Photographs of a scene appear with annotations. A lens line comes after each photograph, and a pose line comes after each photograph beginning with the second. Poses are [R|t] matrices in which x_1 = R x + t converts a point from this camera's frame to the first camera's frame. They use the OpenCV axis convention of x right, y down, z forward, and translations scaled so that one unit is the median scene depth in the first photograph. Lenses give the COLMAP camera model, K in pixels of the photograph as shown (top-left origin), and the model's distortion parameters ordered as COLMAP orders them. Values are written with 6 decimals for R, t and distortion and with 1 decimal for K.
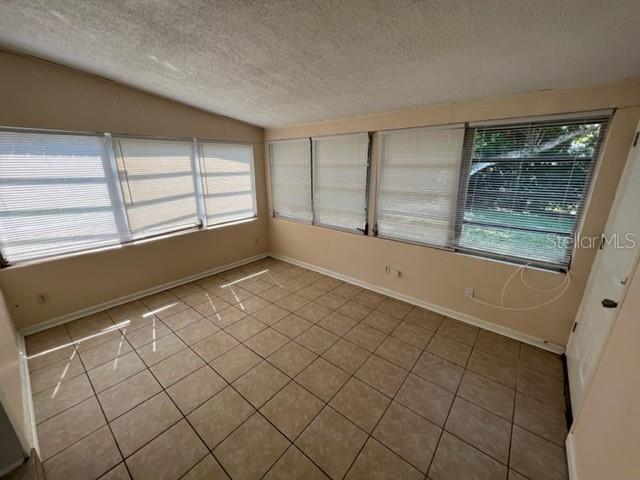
lens RADIAL K [[257.7, 0, 316.8], [0, 257.7, 238.6], [0, 0, 1]] dist [0.002291, 0.000254]
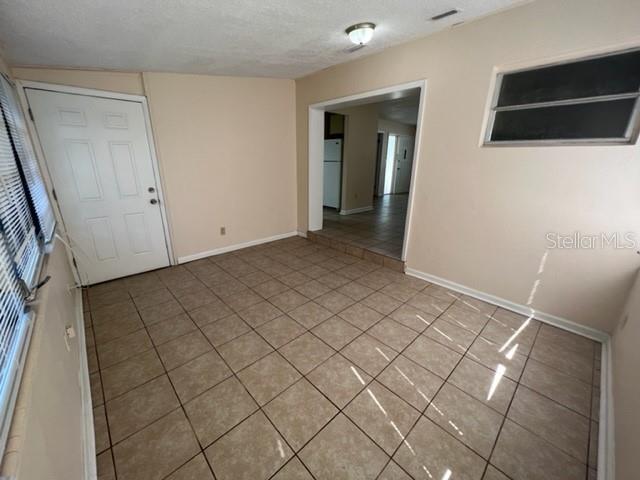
lens RADIAL K [[257.7, 0, 316.8], [0, 257.7, 238.6], [0, 0, 1]] dist [0.002291, 0.000254]
pose [[-0.992215, -0.040713, 0.117691, -0.291665], [0.031251, 0.833409, 0.551773, -0.354360], [-0.120549, 0.551155, -0.825649, 1.497502]]
